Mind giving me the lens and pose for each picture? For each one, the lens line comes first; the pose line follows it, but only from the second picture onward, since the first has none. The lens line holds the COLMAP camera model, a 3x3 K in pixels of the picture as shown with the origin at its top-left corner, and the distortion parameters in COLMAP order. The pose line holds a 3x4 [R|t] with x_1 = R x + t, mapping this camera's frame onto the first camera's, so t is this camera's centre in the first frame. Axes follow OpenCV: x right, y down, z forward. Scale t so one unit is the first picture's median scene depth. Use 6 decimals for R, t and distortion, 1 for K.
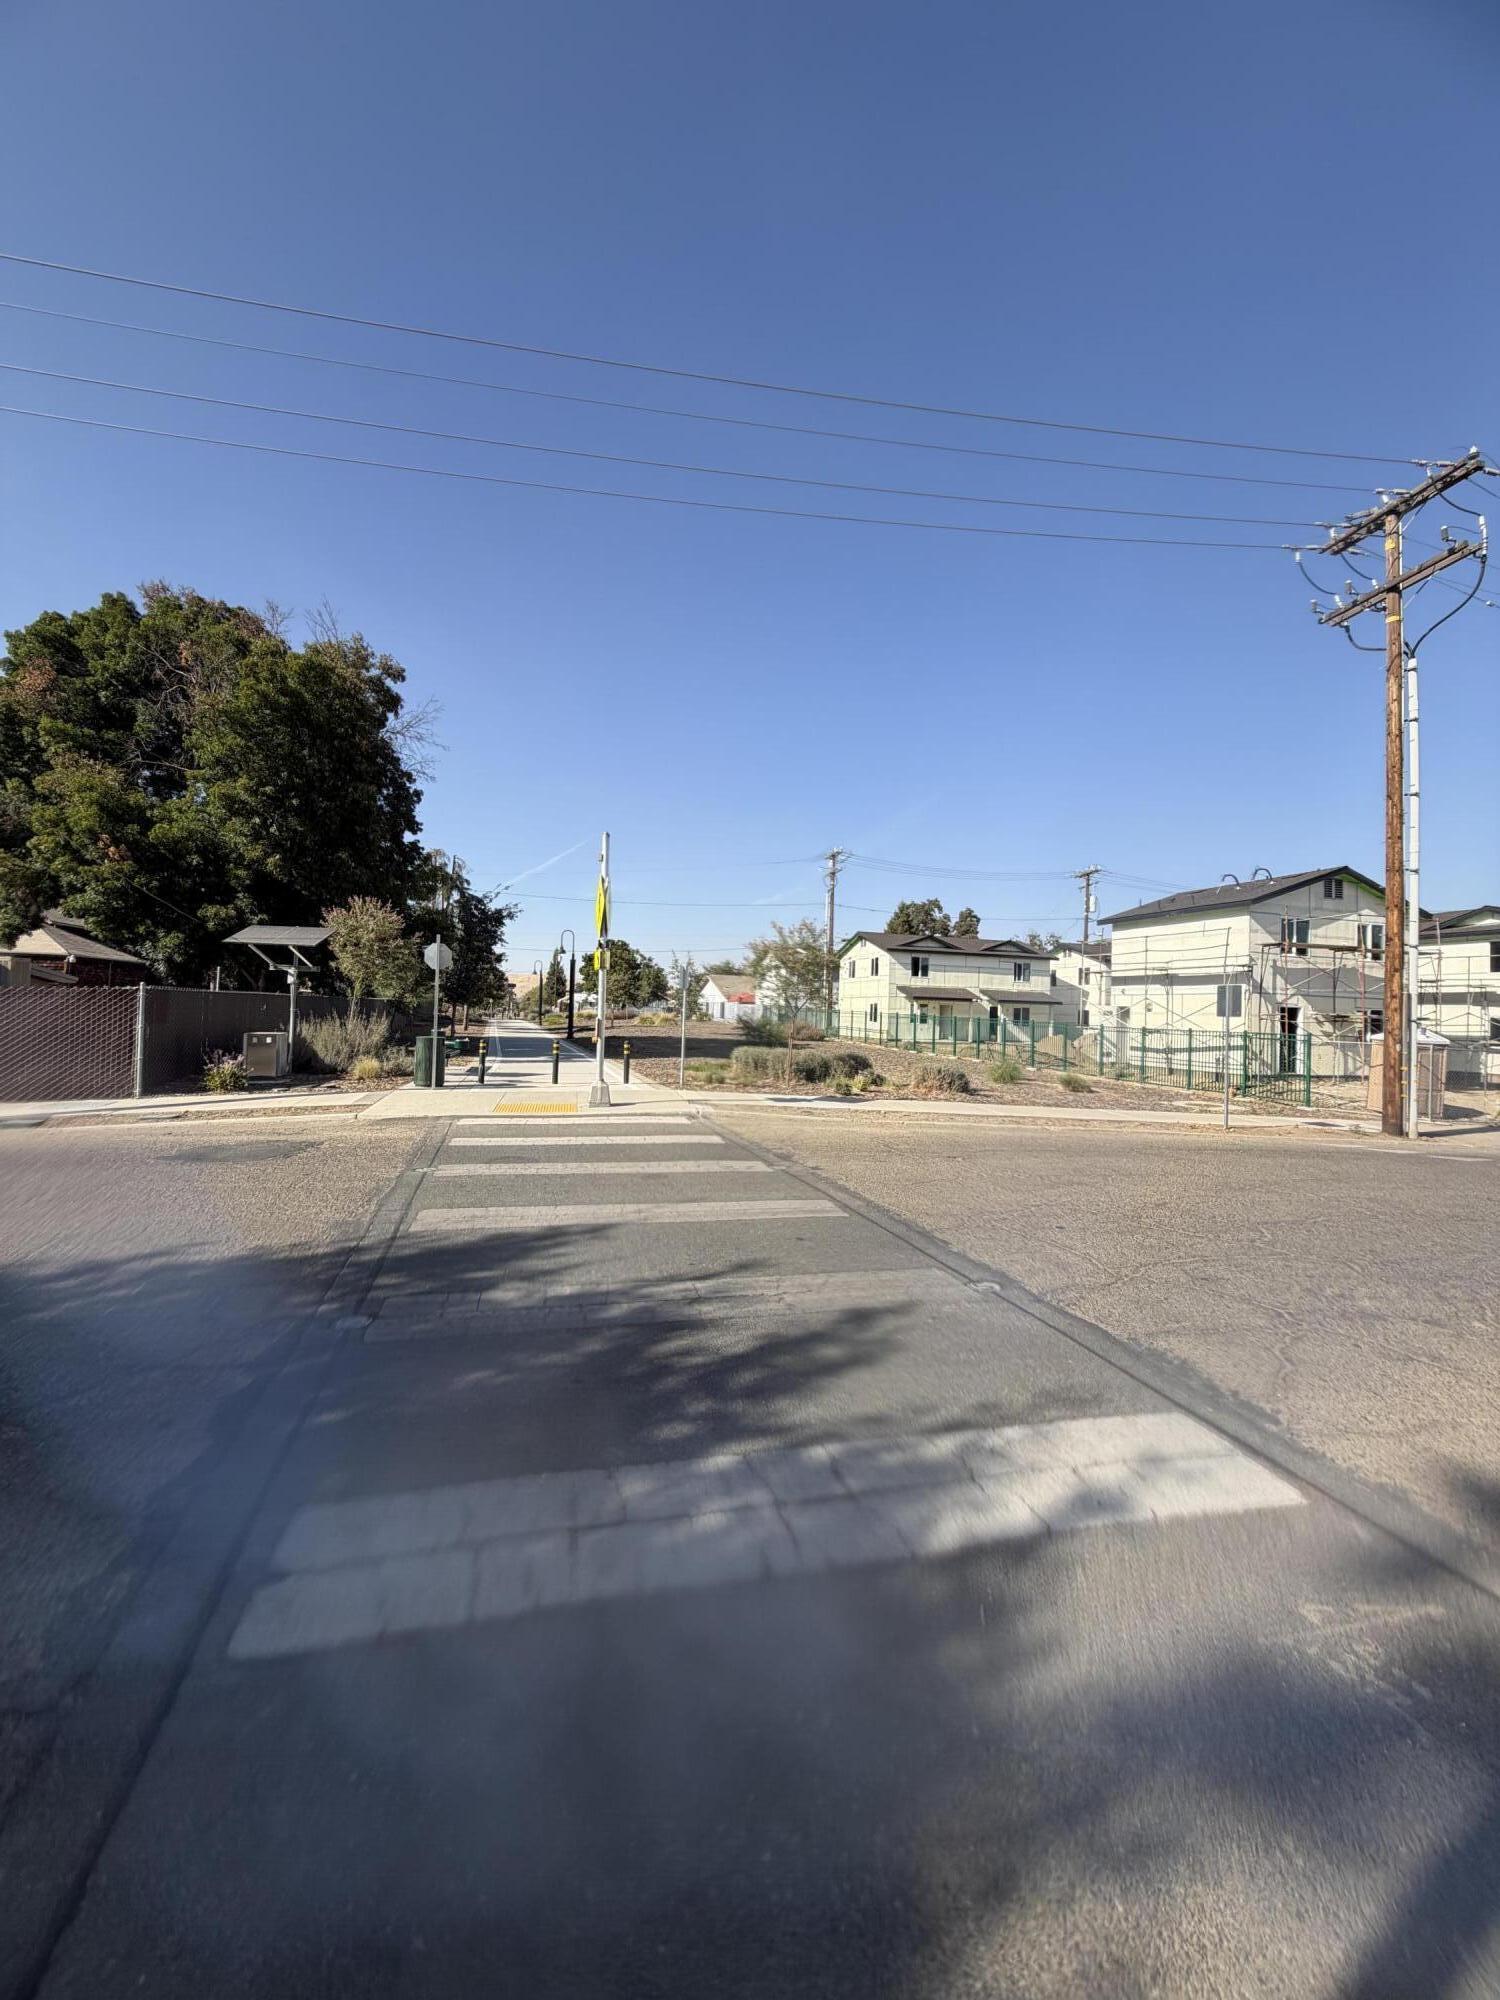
lens RADIAL K [[802.2, 0, 747.5], [0, 802.2, 989.3], [0, 0, 1]] dist [0.002204, 0.001238]
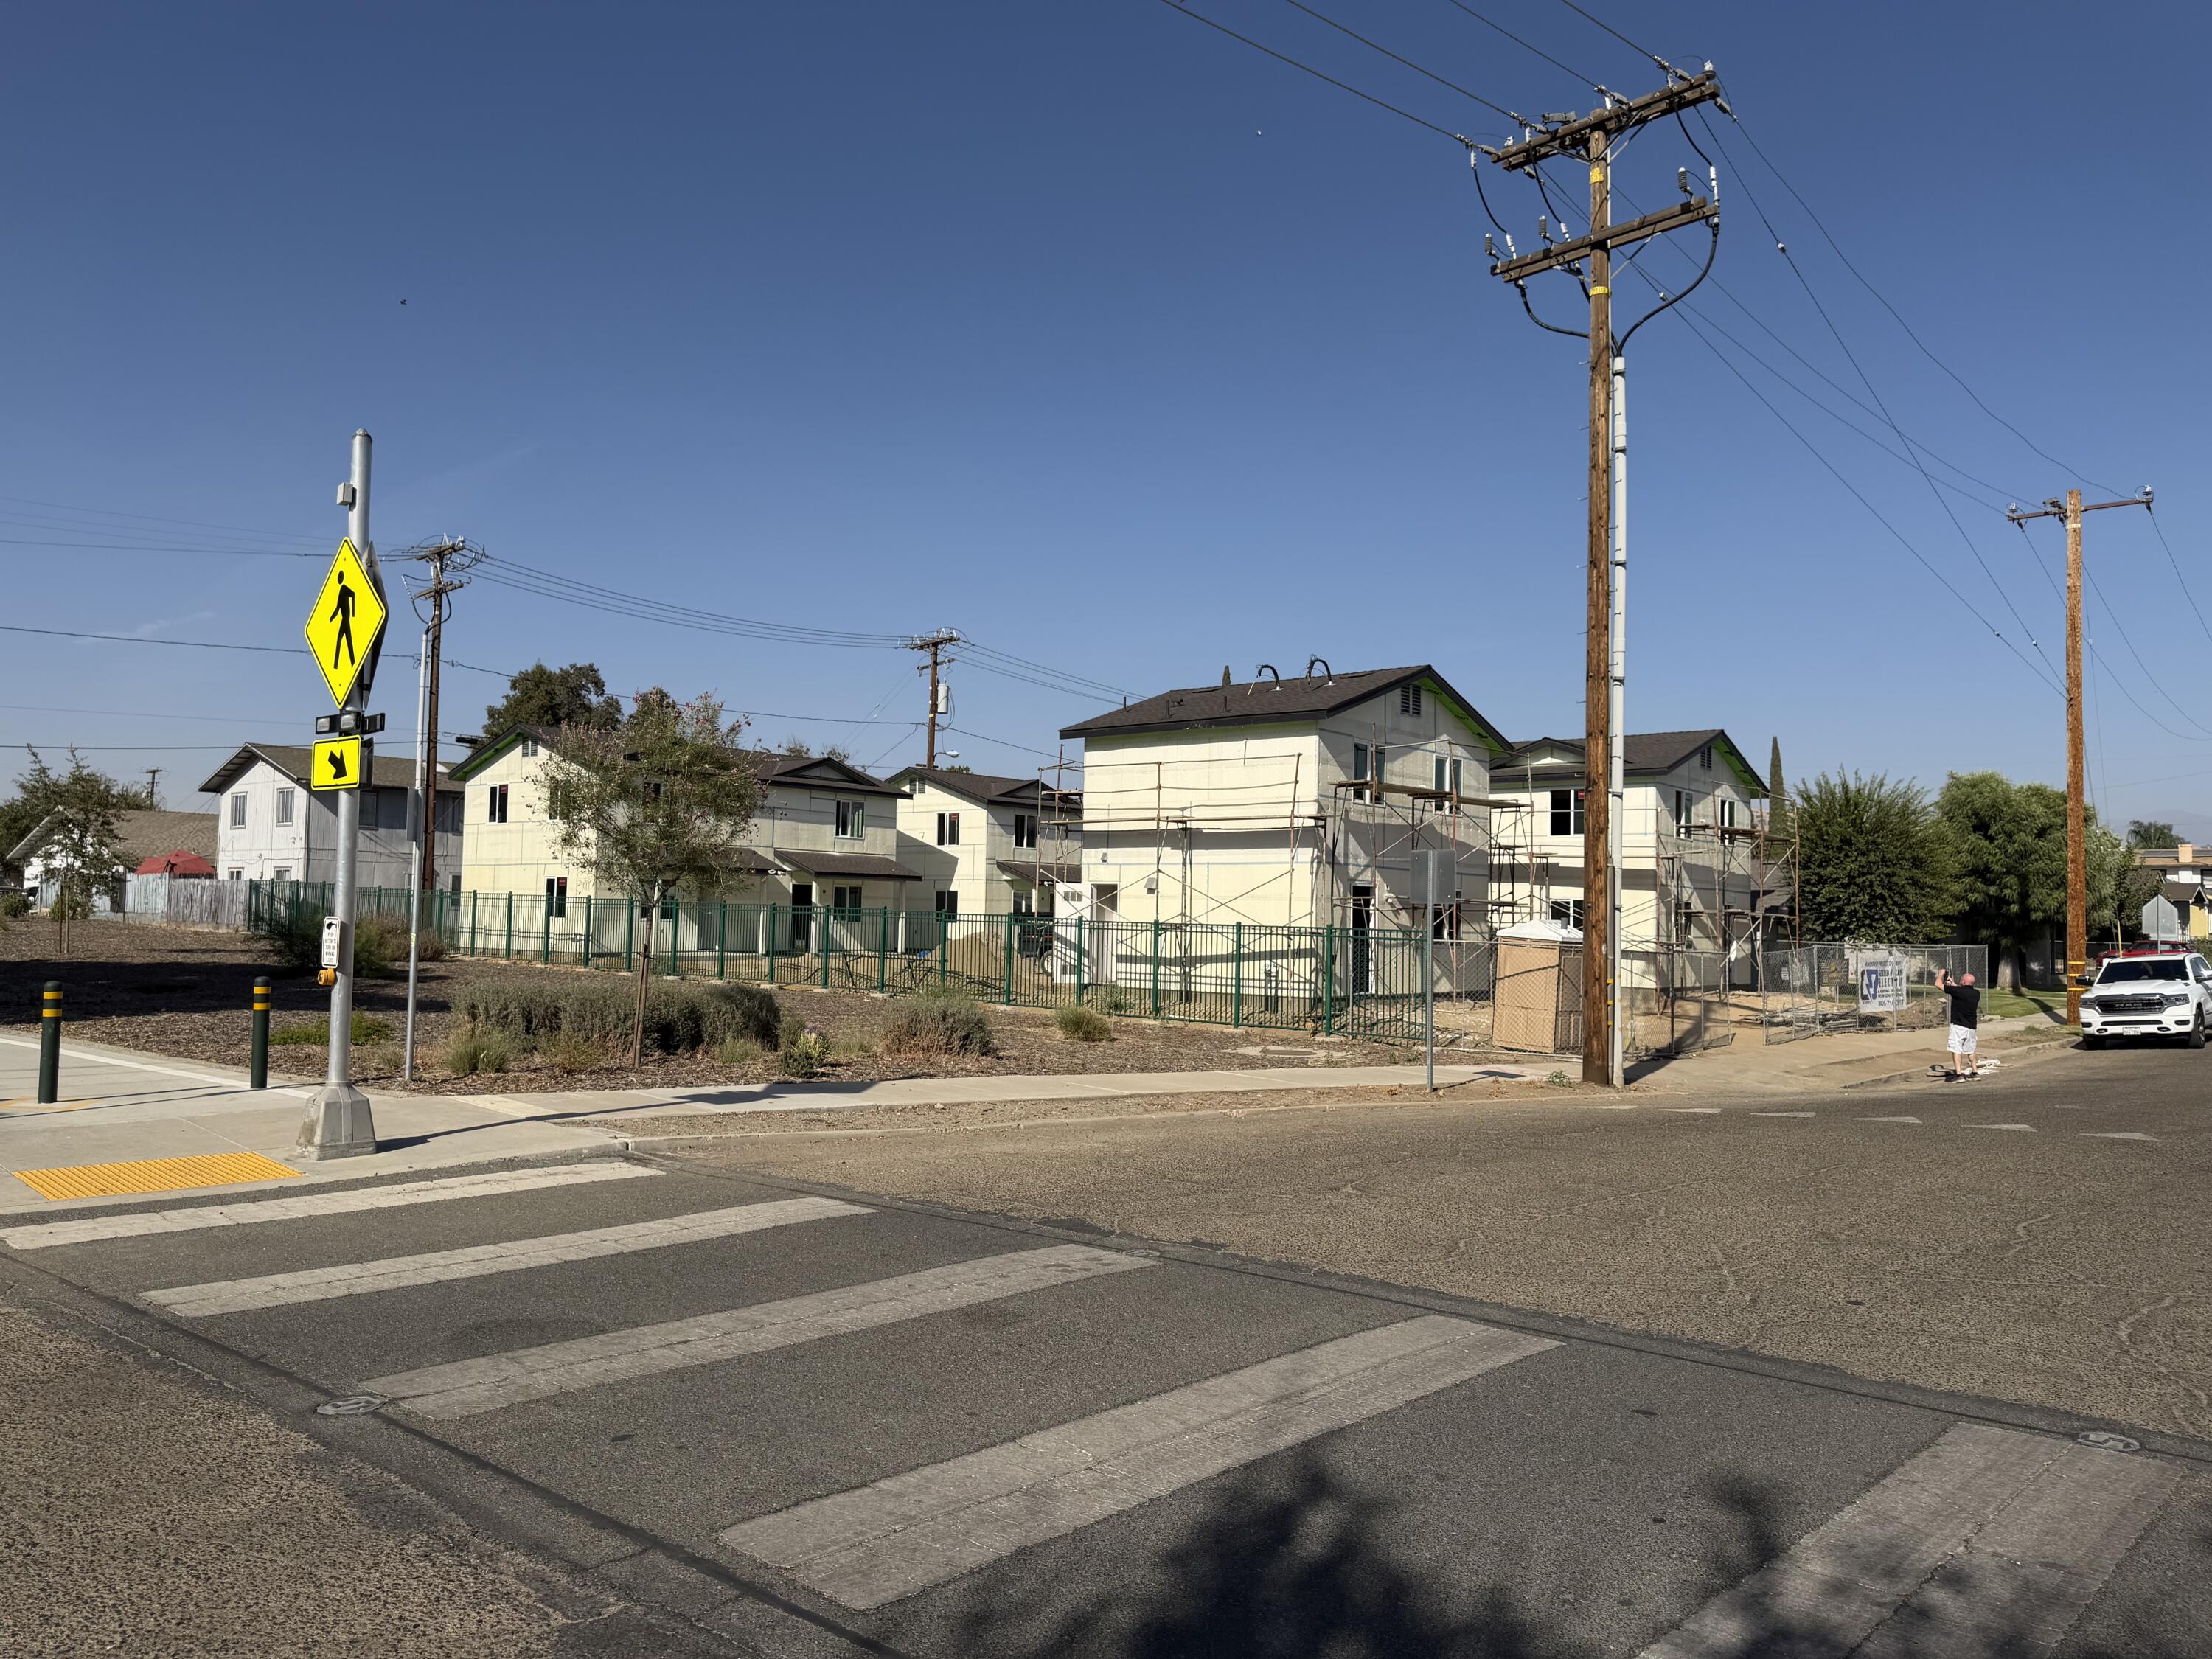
lens RADIAL K [[1566.1, 0, 1100.4], [0, 1566.1, 843.0], [0, 0, 1]] dist [0.053883, -0.054807]
pose [[0.841276, 0.014708, 0.540405, -0.145425], [-0.012328, 0.999892, -0.008022, 0.001339], [-0.540465, 0.000087, 0.841367, 0.091617]]
